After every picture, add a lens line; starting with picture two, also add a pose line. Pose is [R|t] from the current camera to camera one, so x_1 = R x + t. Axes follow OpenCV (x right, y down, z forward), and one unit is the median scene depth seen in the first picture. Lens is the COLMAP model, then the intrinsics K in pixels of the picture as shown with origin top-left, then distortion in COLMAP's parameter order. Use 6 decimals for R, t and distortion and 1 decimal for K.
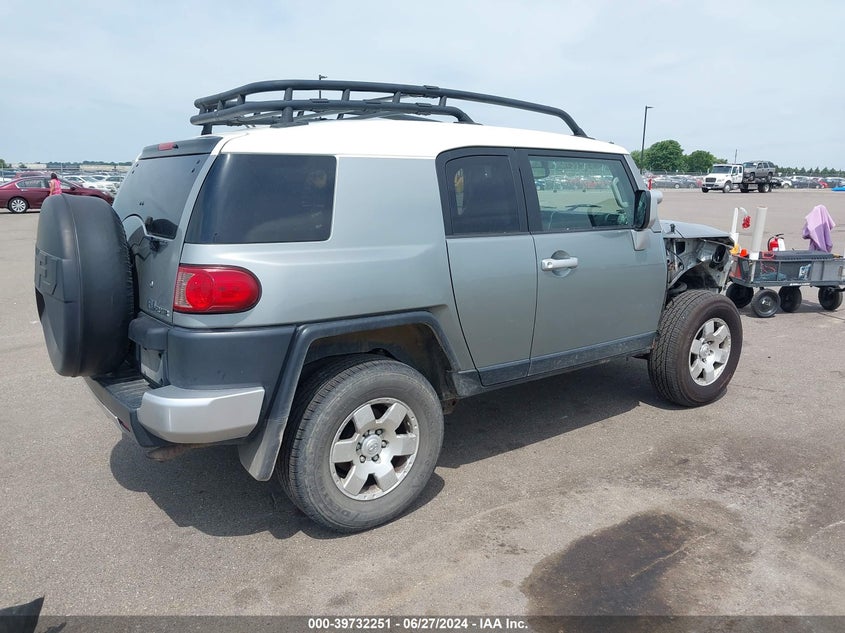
lens RADIAL K [[663.2, 0, 424.4], [0, 663.2, 329.5], [0, 0, 1]] dist [0.016295, -0.027168]
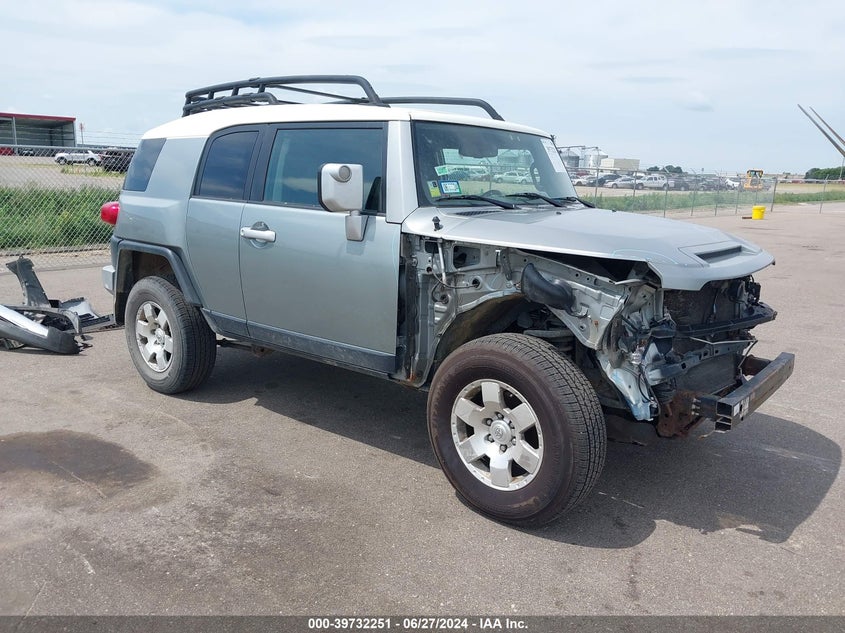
lens RADIAL K [[663.2, 0, 436.2], [0, 663.2, 326.9], [0, 0, 1]] dist [0.016295, -0.027168]
pose [[0.255606, 0.211960, -0.943260, 1.281353], [-0.241157, 0.958808, 0.150105, -0.184866], [0.936221, 0.189106, 0.296192, 0.992353]]
